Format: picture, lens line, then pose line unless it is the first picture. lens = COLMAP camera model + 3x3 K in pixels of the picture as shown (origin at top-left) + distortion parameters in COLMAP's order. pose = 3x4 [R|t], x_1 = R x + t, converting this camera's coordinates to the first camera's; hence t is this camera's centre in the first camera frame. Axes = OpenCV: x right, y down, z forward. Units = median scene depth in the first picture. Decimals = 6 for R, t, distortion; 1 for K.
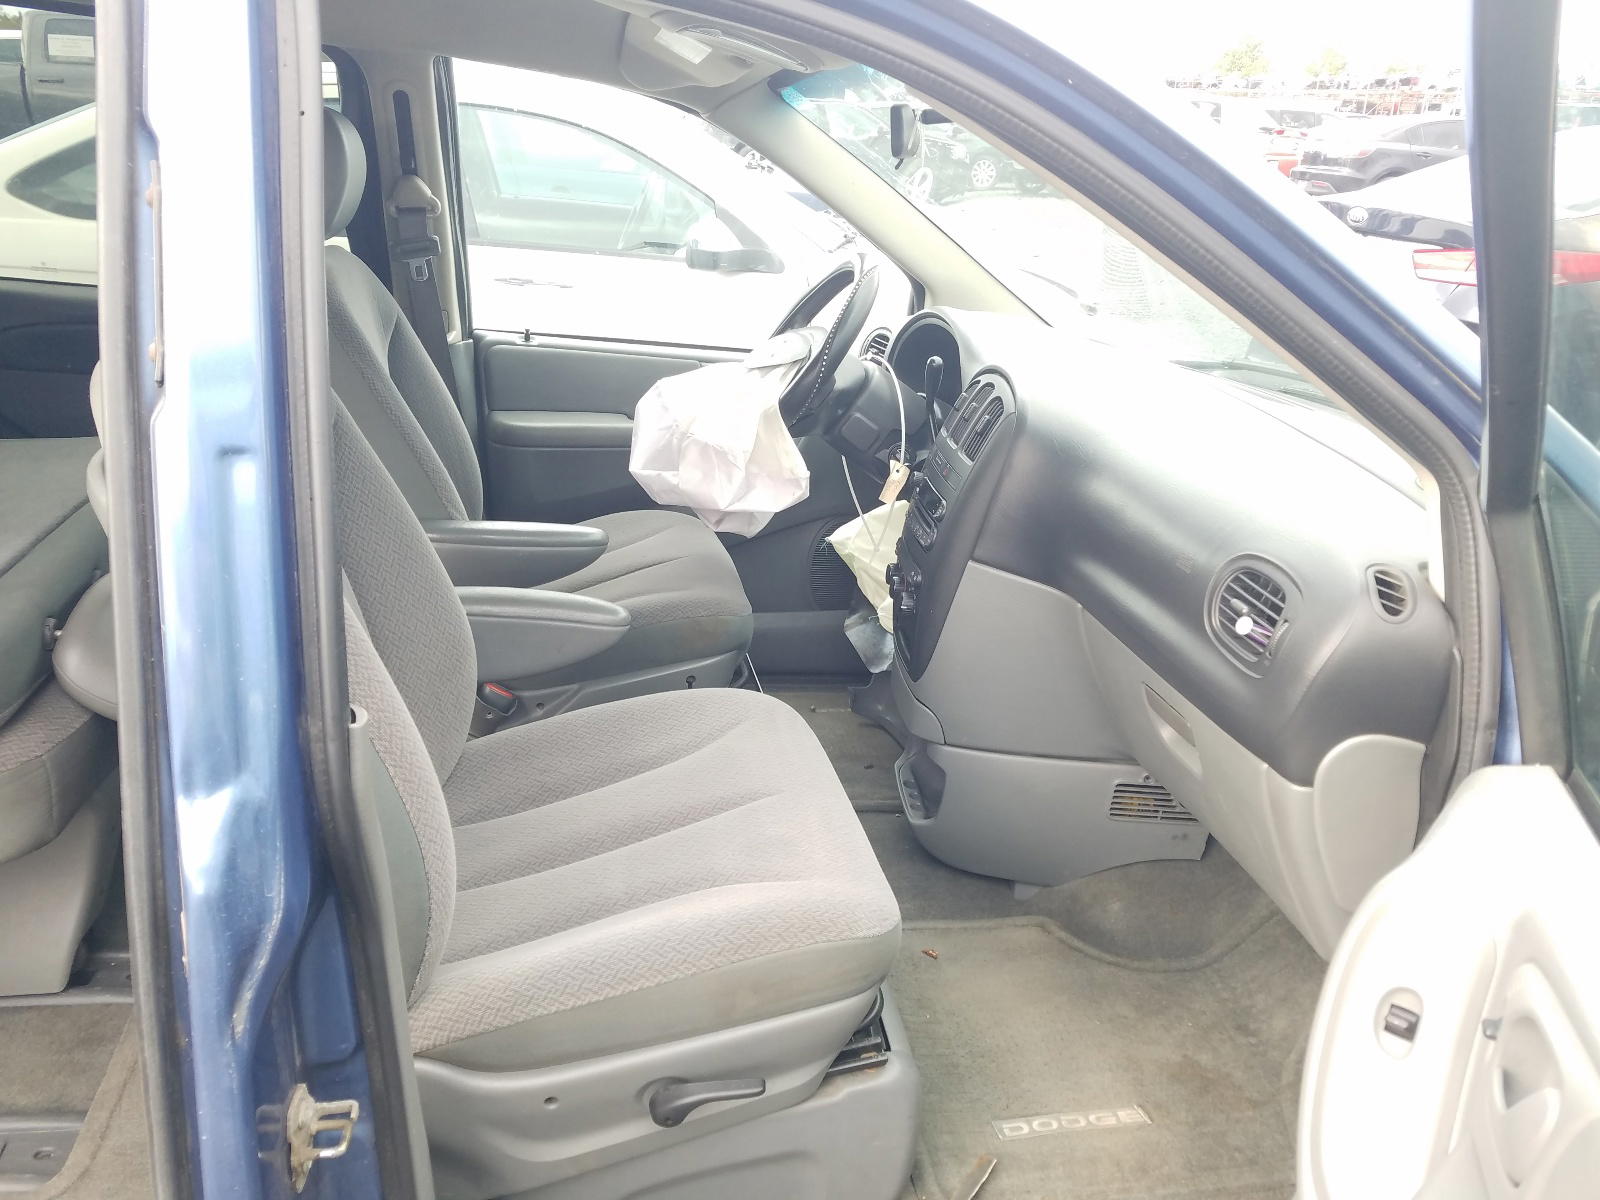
lens RADIAL K [[1192.5, 0, 803.3], [0, 1192.5, 601.7], [0, 0, 1]] dist [-0.027016, 0.019663]
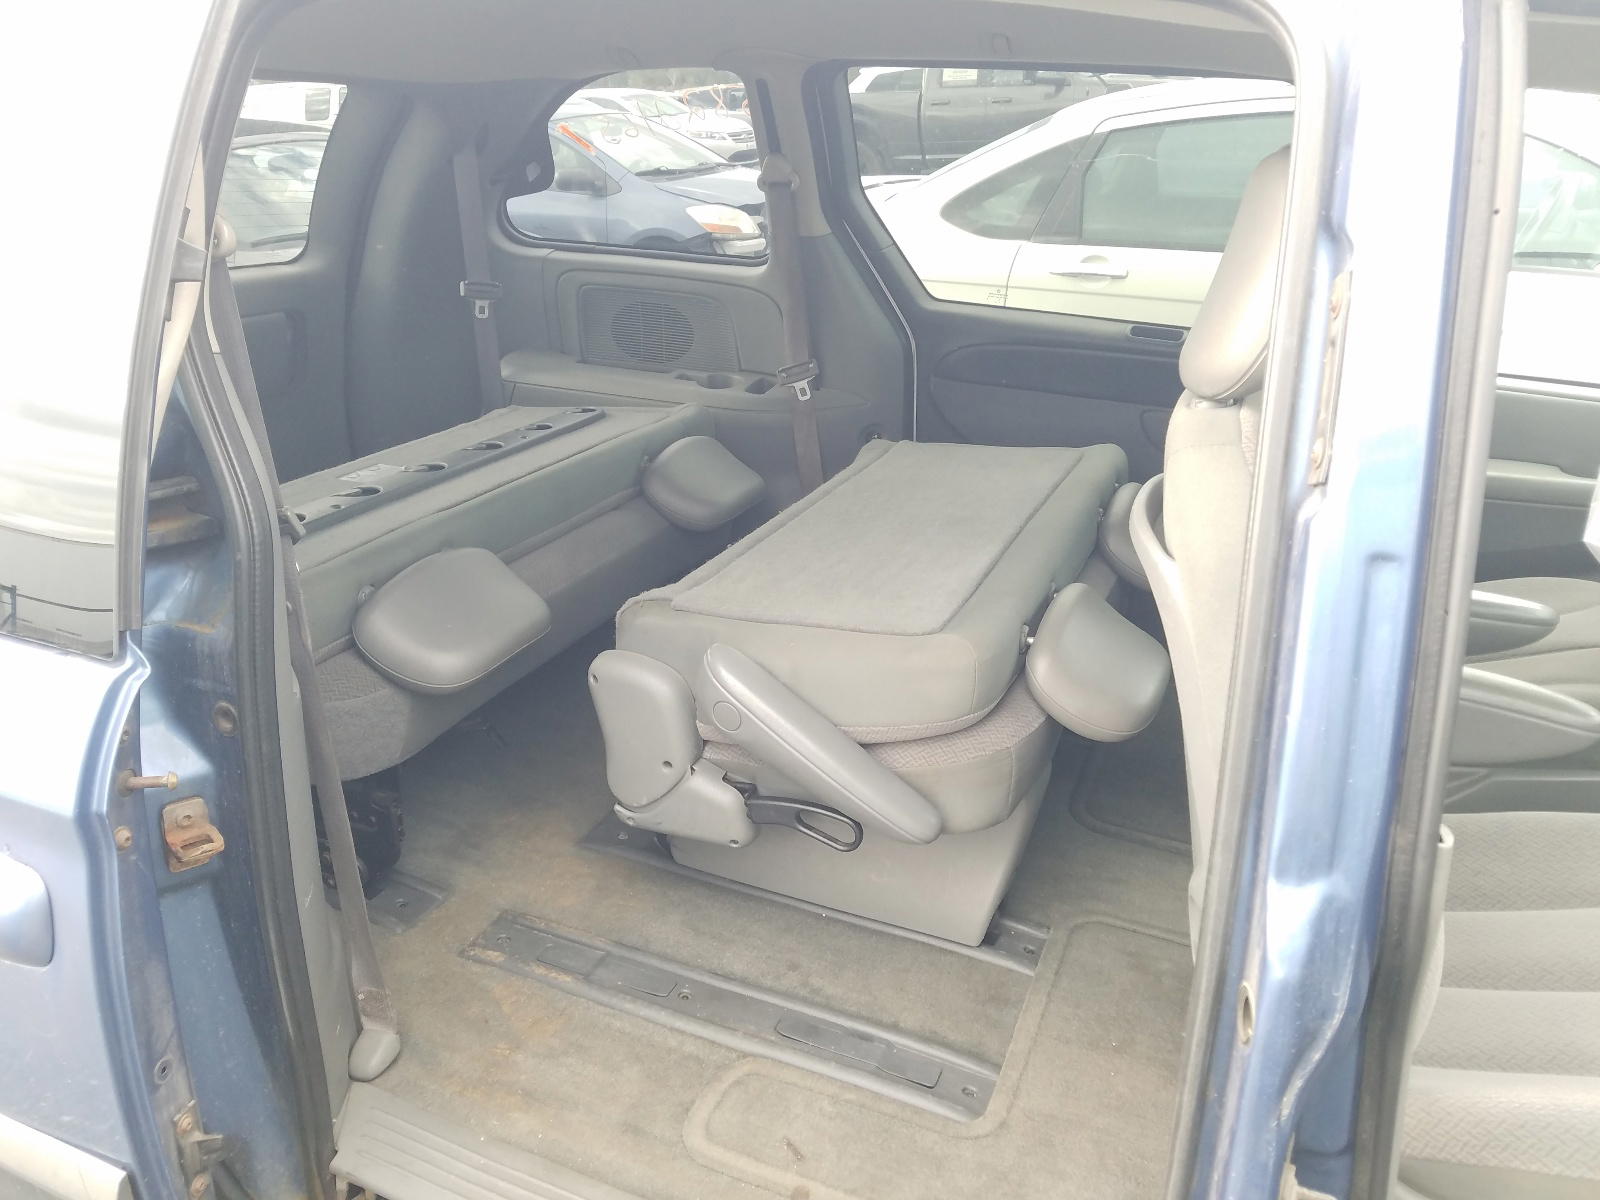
lens RADIAL K [[1192.5, 0, 847.6], [0, 1192.5, 609.4], [0, 0, 1]] dist [-0.027016, 0.019663]
pose [[0.820631, 0.151896, -0.550902, -0.174823], [-0.148078, 0.987622, 0.051729, -0.040929], [0.551940, 0.039126, 0.832965, -0.050988]]
